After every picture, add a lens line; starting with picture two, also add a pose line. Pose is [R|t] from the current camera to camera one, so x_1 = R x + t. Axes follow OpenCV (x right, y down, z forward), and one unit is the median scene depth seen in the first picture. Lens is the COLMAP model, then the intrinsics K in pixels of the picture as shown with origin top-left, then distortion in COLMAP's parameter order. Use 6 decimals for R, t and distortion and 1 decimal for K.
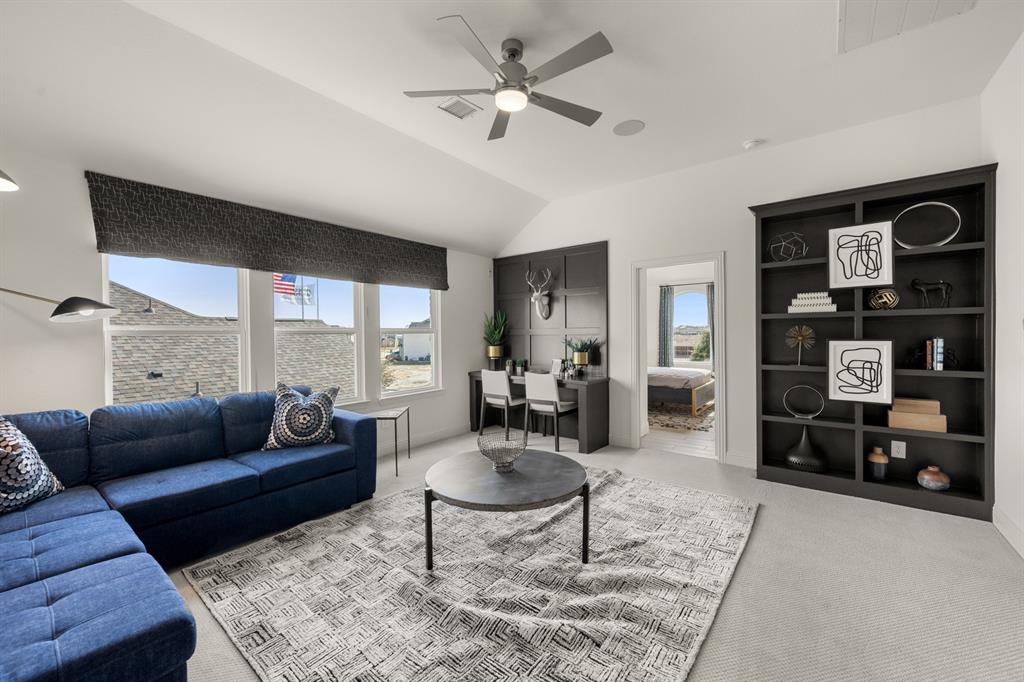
lens RADIAL K [[400.1, 0, 510.4], [0, 400.1, 338.7], [0, 0, 1]] dist [-0.001275, 0.000128]
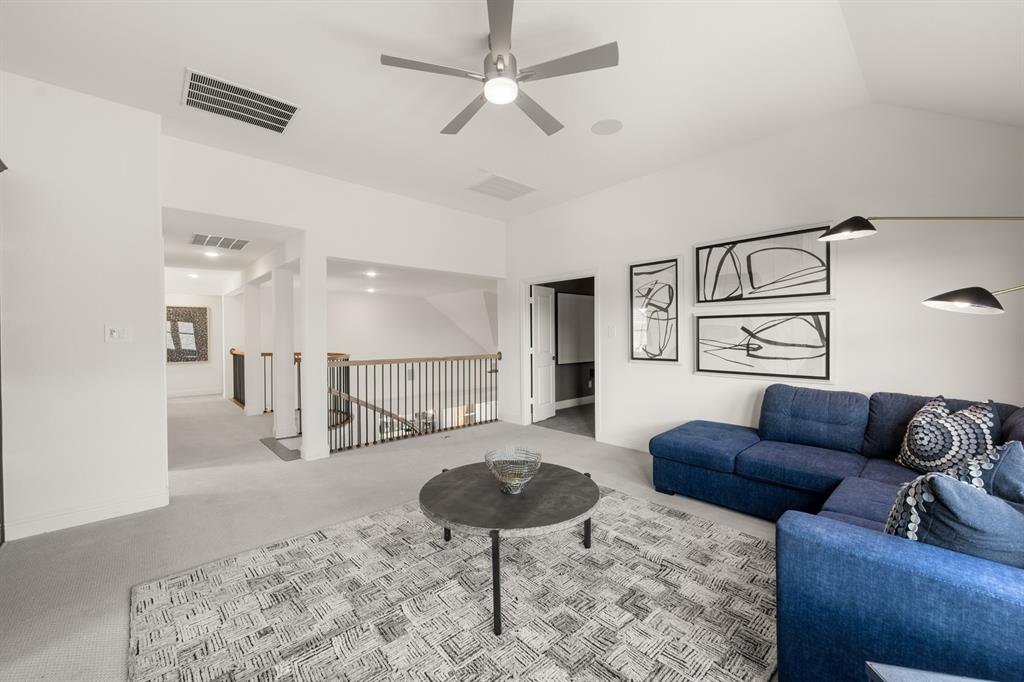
lens RADIAL K [[400.1, 0, 512.2], [0, 400.1, 336.5], [0, 0, 1]] dist [-0.001275, 0.000128]
pose [[-0.986677, 0.016647, 0.161835, -0.167063], [0.019580, 0.999671, 0.016544, -0.023691], [-0.161506, 0.019492, -0.986679, 1.901504]]
